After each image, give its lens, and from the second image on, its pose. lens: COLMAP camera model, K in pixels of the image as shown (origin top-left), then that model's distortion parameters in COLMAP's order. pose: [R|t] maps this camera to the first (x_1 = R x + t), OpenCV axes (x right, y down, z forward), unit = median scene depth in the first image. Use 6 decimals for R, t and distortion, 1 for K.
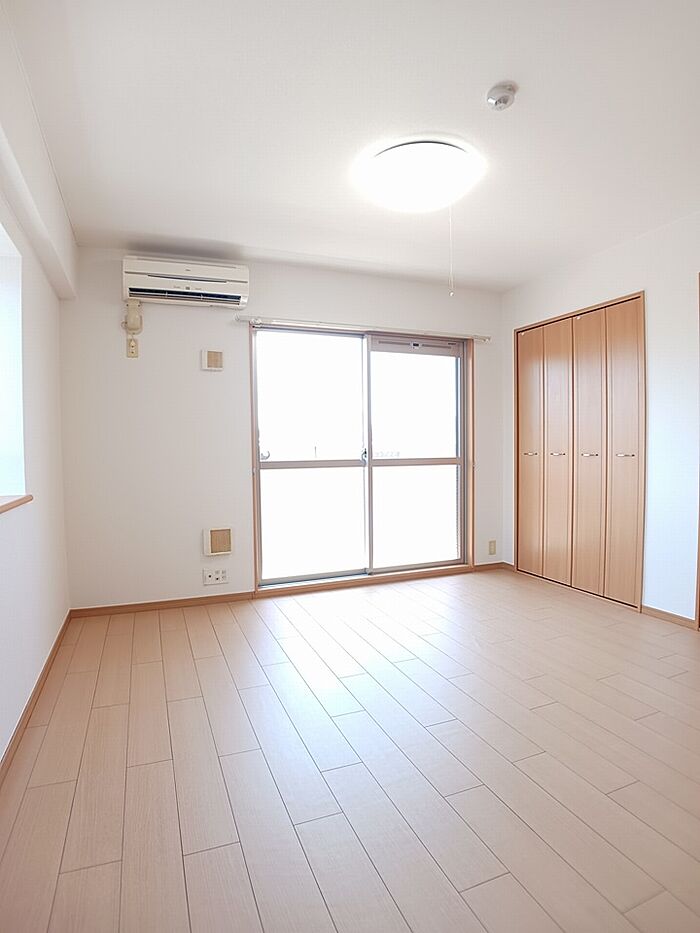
lens RADIAL K [[513.9, 0, 344.3], [0, 513.9, 464.8], [0, 0, 1]] dist [-0.050500, -0.000262]
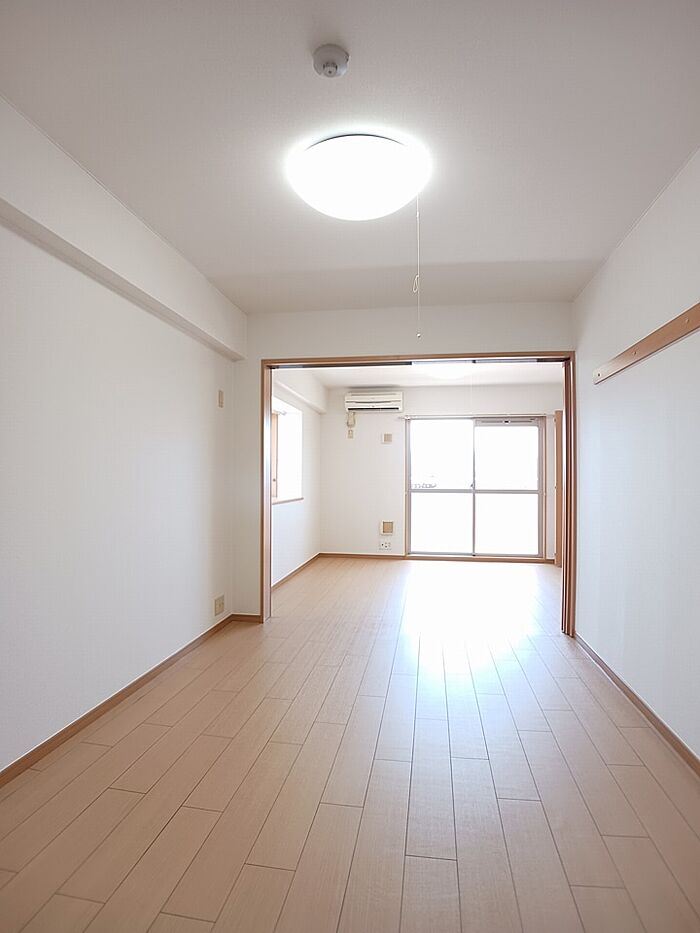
lens RADIAL K [[513.9, 0, 350.1], [0, 513.9, 470.9], [0, 0, 1]] dist [-0.050500, -0.000262]
pose [[0.866792, 0.007772, -0.498610, 0.616305], [-0.030352, 0.998847, -0.037196, 0.005151], [0.497746, 0.047375, 0.866028, -0.810340]]
